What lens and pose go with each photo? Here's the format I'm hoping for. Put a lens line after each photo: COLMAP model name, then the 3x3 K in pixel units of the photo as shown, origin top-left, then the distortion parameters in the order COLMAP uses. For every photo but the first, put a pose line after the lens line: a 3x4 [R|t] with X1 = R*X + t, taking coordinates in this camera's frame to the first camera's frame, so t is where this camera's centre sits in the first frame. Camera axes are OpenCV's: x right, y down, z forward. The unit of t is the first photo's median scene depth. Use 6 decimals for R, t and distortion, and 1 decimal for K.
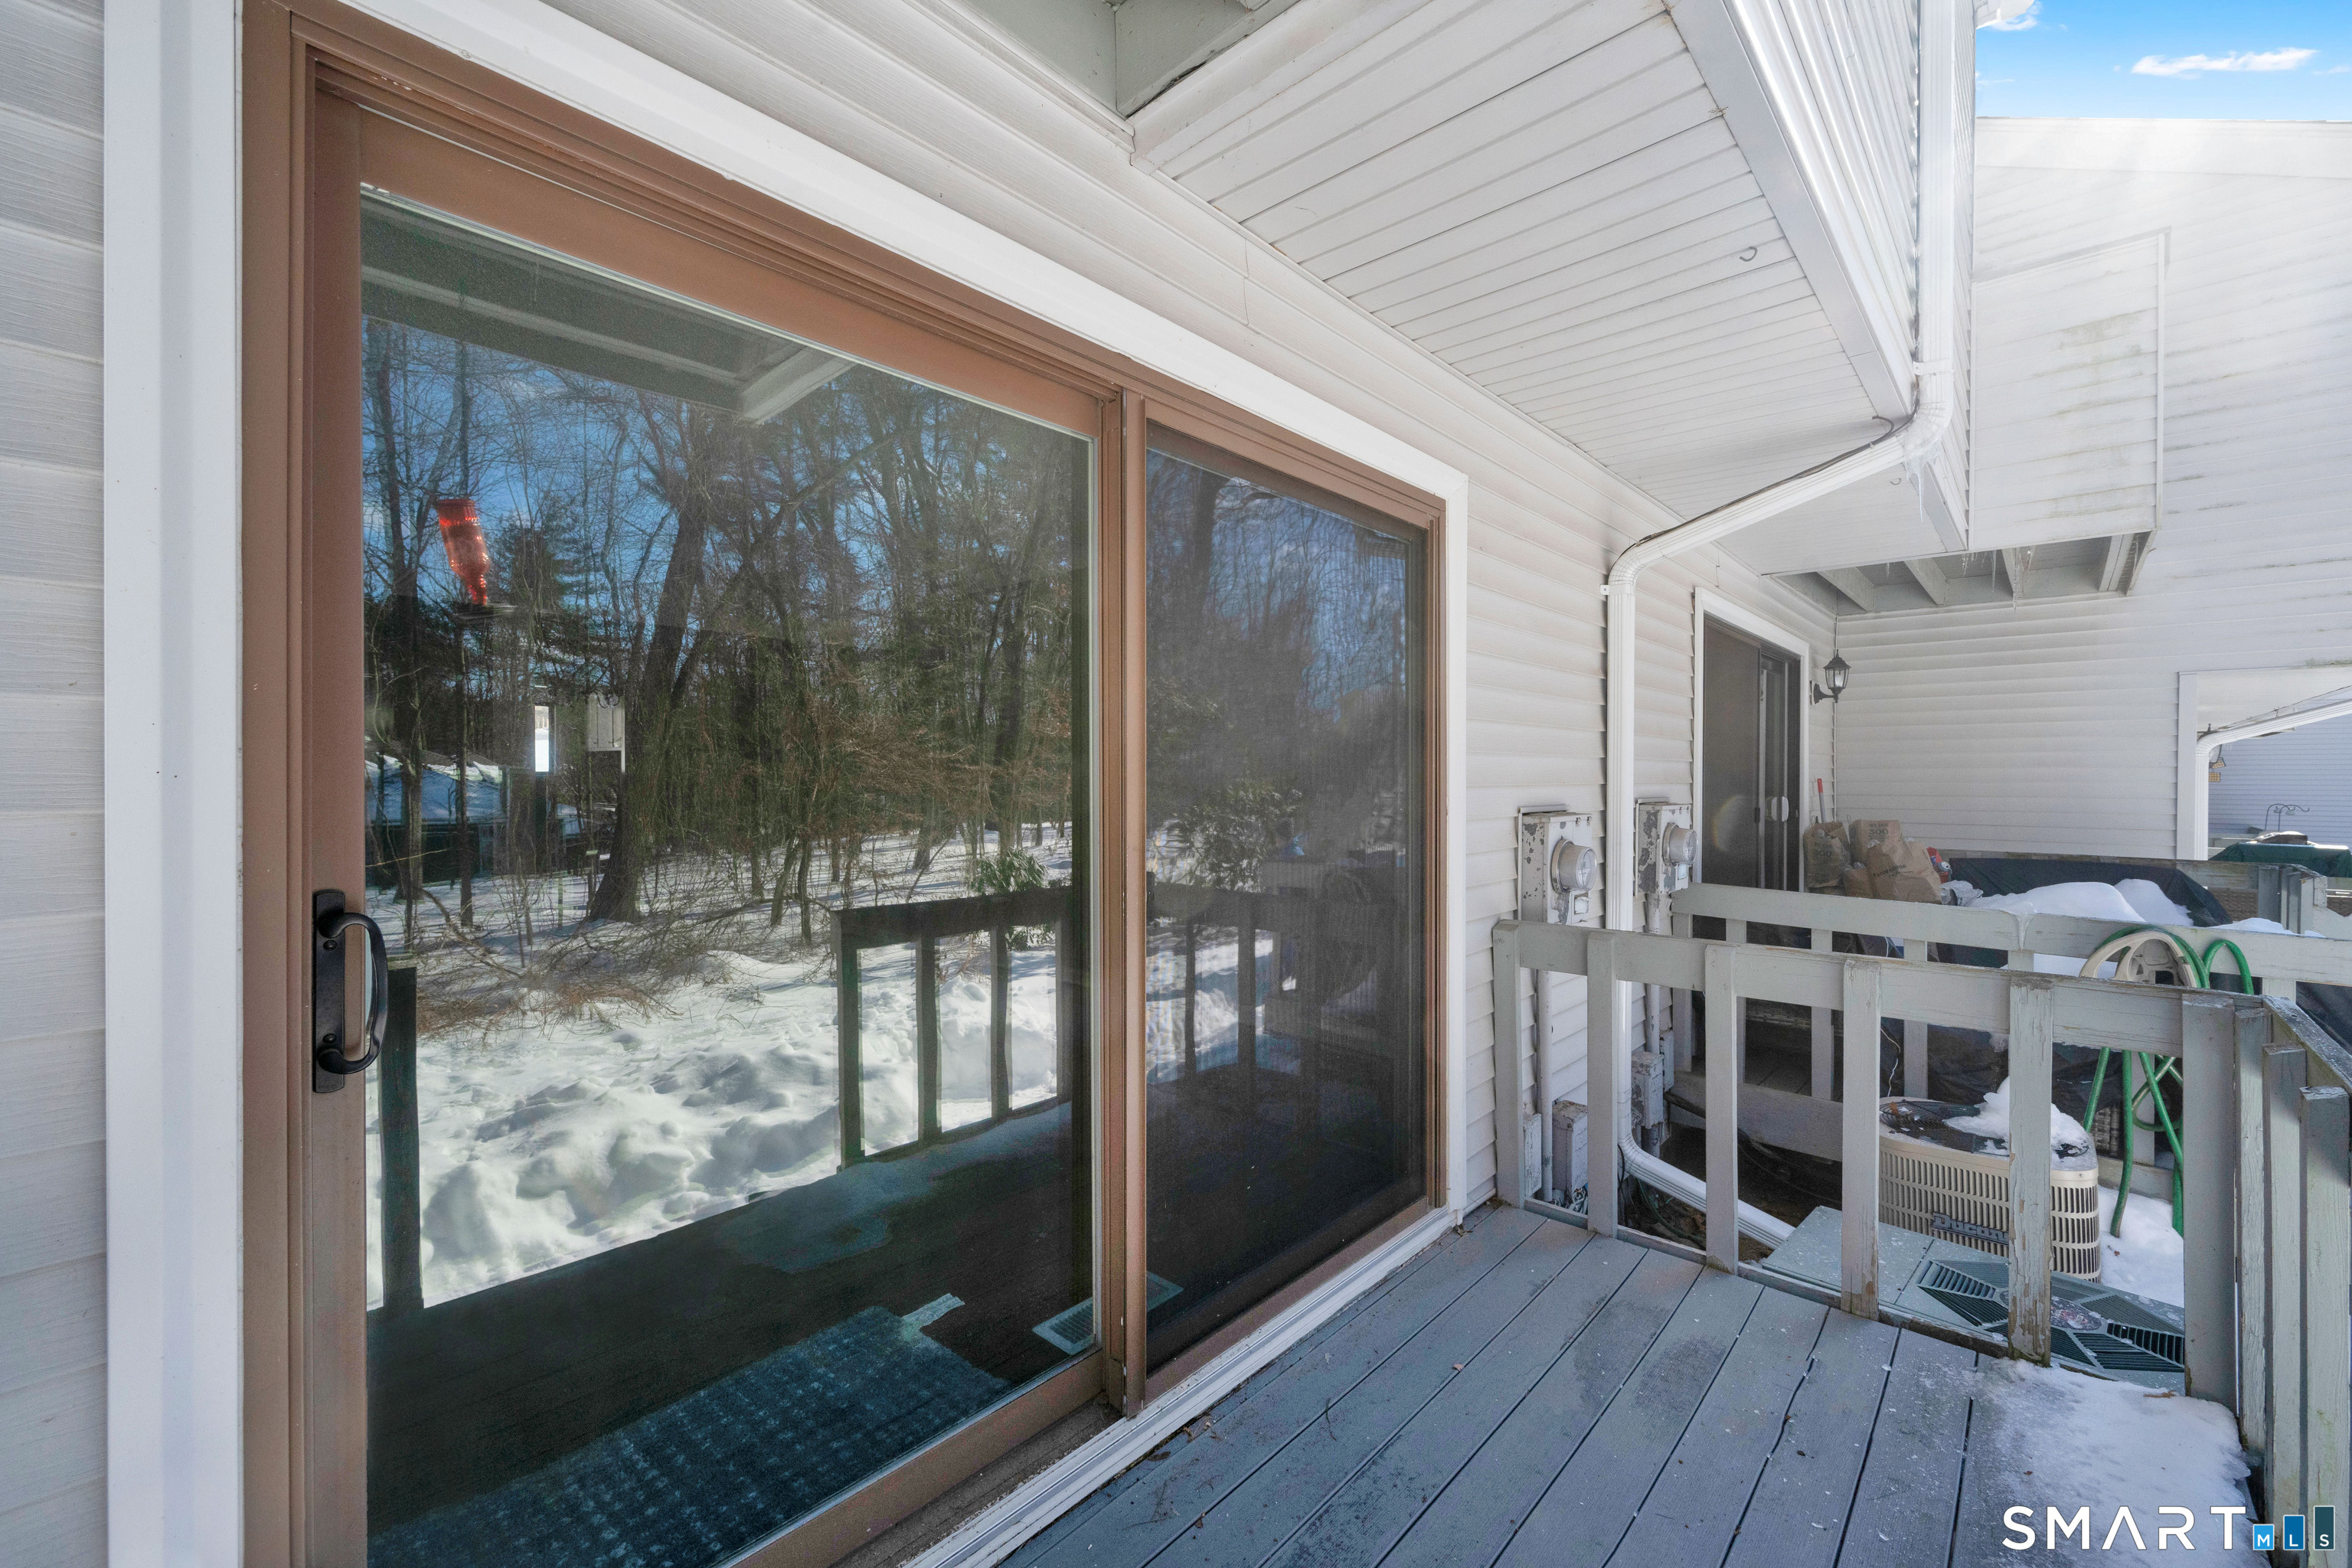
lens RADIAL K [[934.0, 0, 1177.8], [0, 934.0, 768.0], [0, 0, 1]] dist [-0.001240, -0.000225]
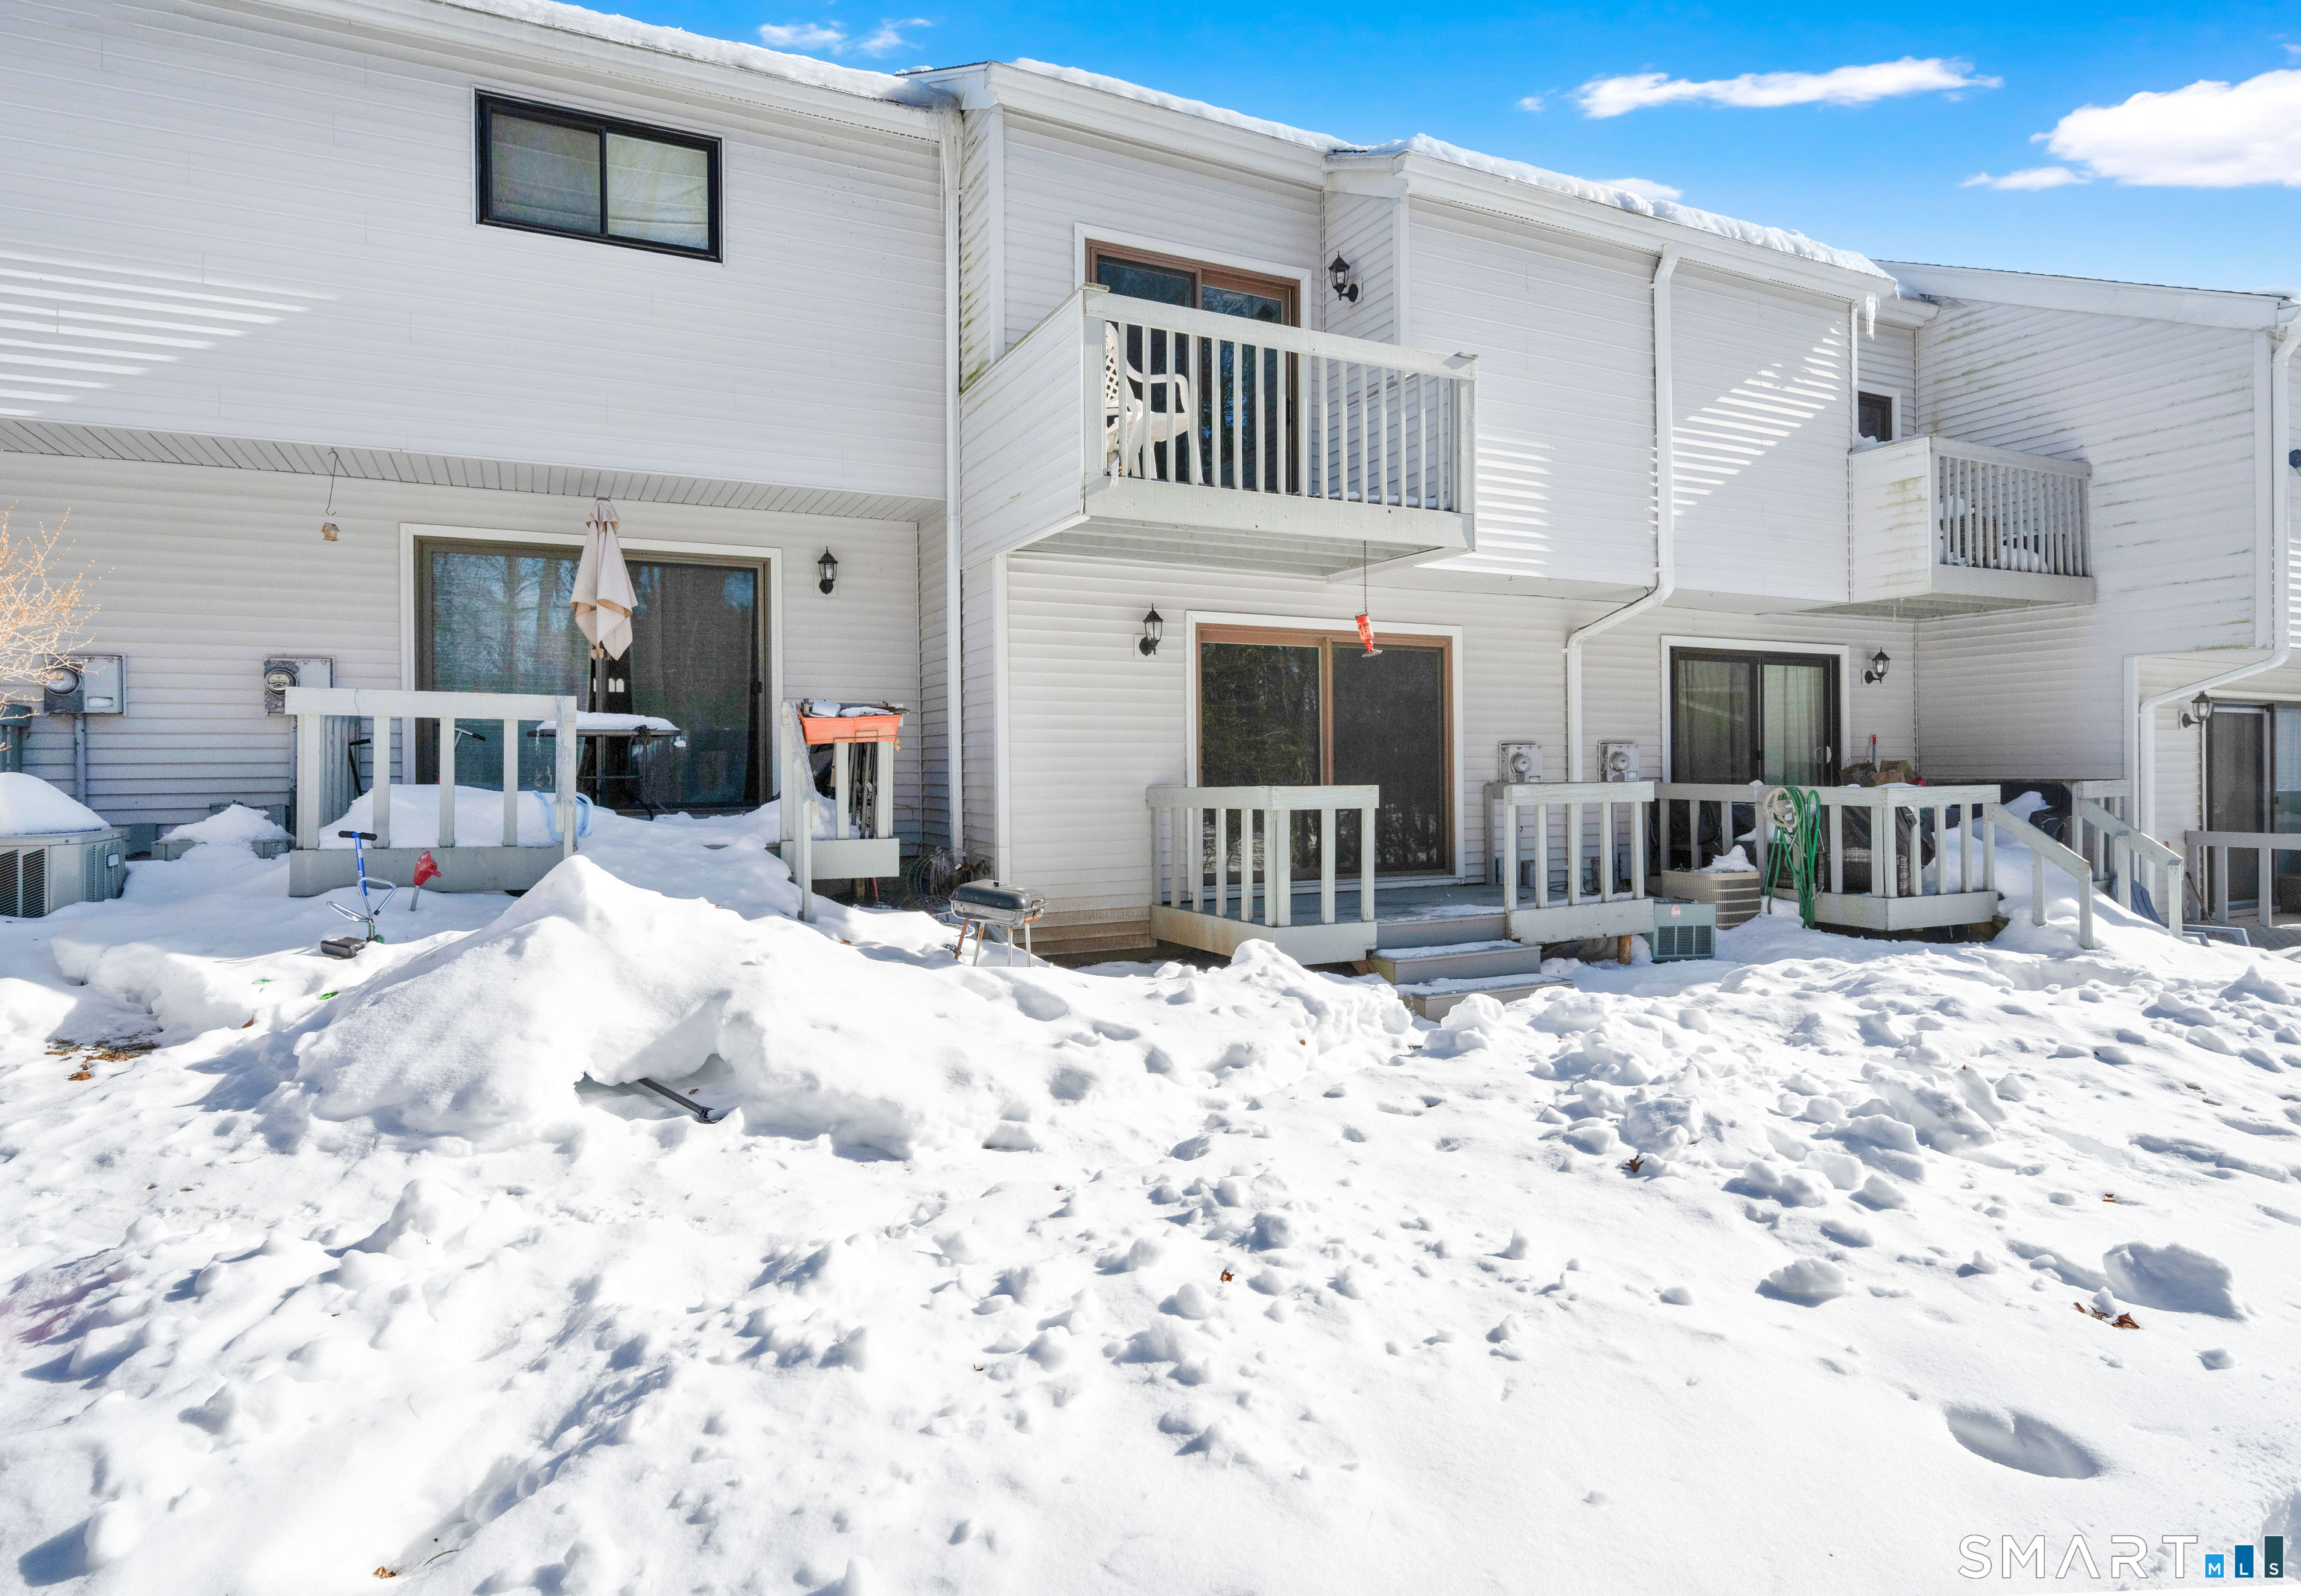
lens RADIAL K [[1174.0, 0, 1148.7], [0, 1174.0, 745.2], [0, 0, 1]] dist [0.002044, 0.000478]
pose [[0.924583, -0.013178, -0.380752, 0.384010], [0.009534, 0.999889, -0.011455, 0.046166], [0.380860, 0.006961, 0.924606, -1.361456]]
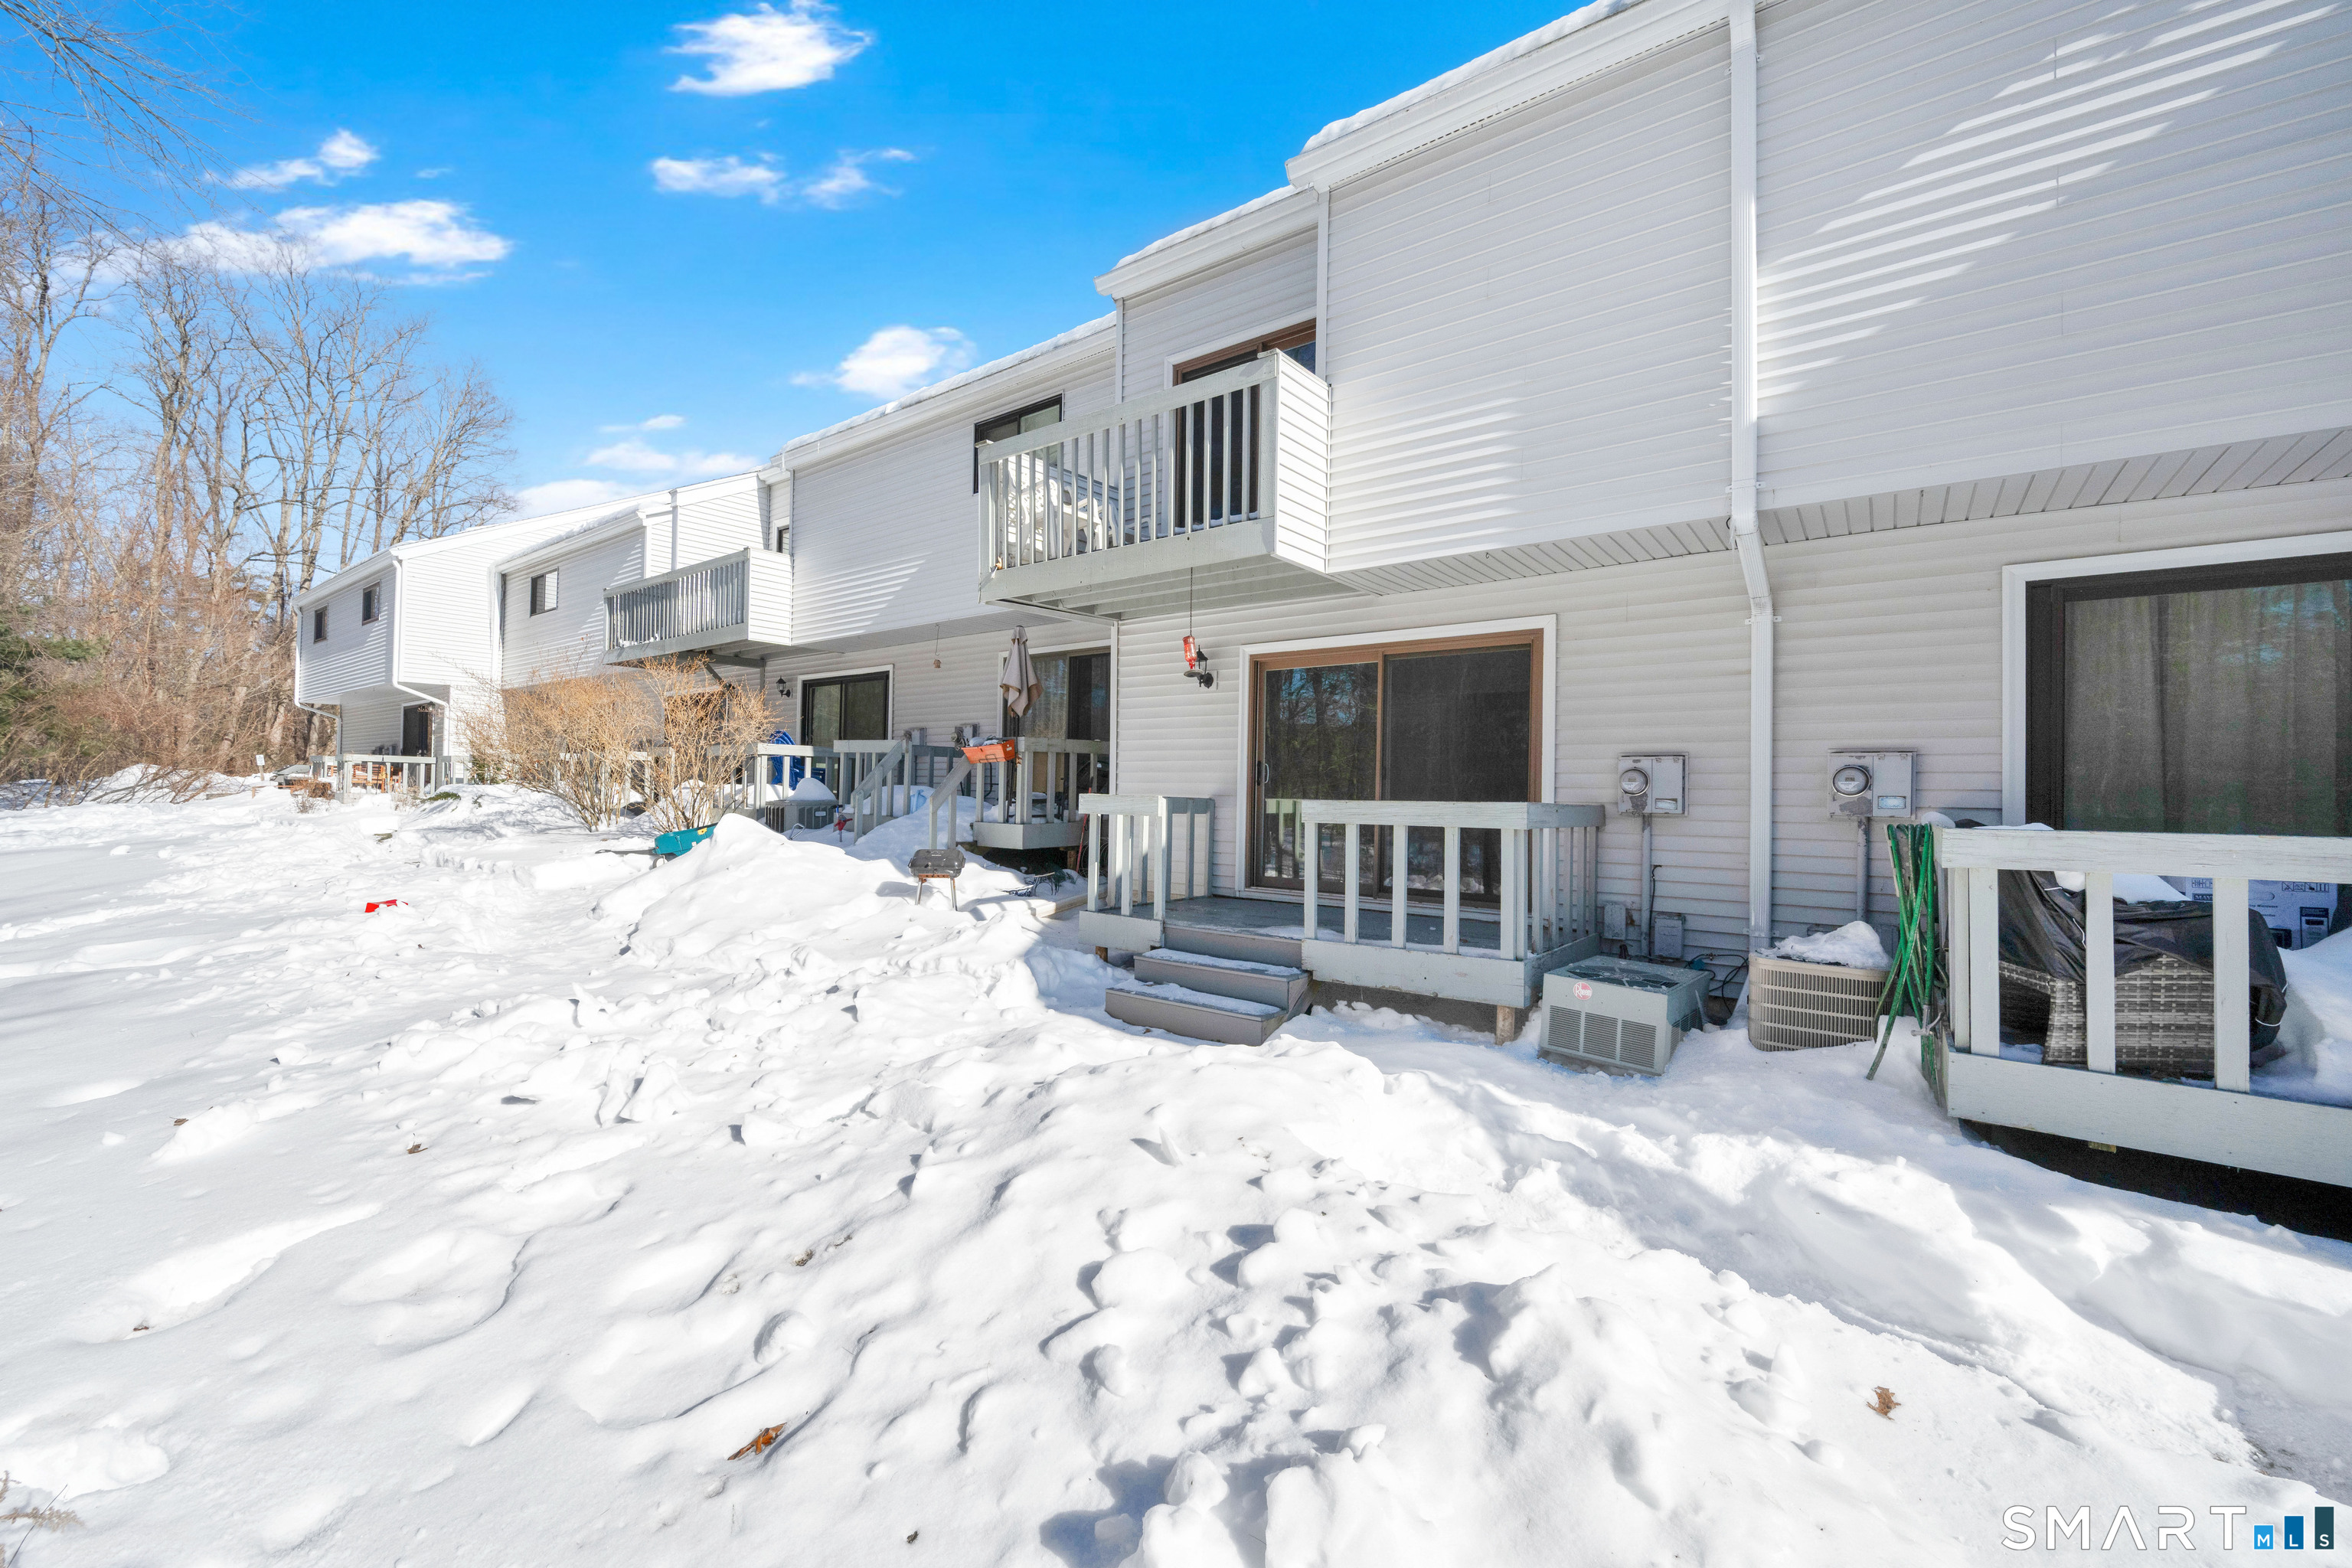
lens RADIAL K [[934.0, 0, 1177.8], [0, 934.0, 768.0], [0, 0, 1]] dist [-0.001240, -0.000225]
pose [[0.088100, -0.018454, -0.995941, 1.301215], [-0.003450, 0.999817, -0.018831, 0.066507], [0.996106, 0.005095, 0.088020, -0.061320]]
